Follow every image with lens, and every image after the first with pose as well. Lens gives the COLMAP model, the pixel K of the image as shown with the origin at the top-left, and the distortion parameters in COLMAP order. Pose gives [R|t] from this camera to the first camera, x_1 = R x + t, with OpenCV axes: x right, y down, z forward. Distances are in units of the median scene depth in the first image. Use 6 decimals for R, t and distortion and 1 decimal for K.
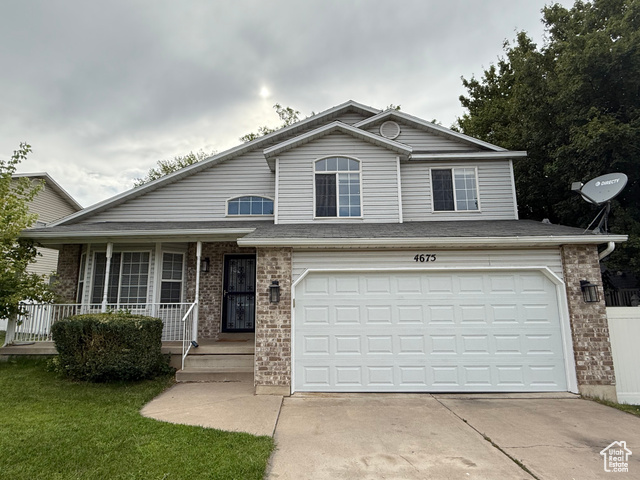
lens RADIAL K [[351.8, 0, 319.9], [0, 351.8, 239.5], [0, 0, 1]] dist [0.003004, 0.000420]
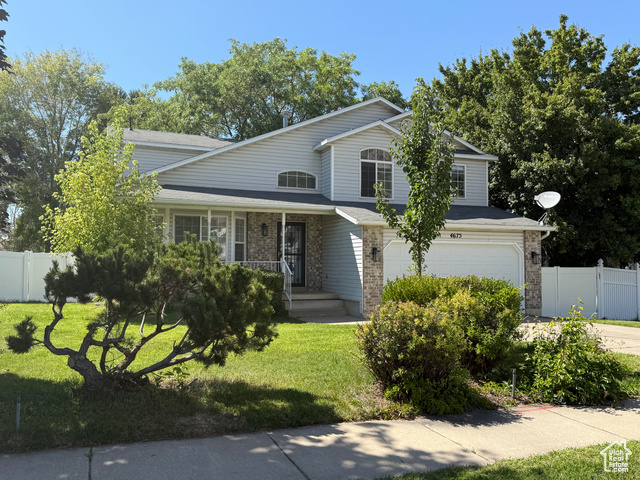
lens RADIAL K [[557.2, 0, 319.4], [0, 557.2, 240.0], [0, 0, 1]] dist [0.054242, 0.001110]
pose [[0.923757, 0.031183, 0.381707, -0.966403], [-0.074356, 0.992317, 0.098881, -0.102361], [-0.375691, -0.119724, 0.918979, -0.861458]]
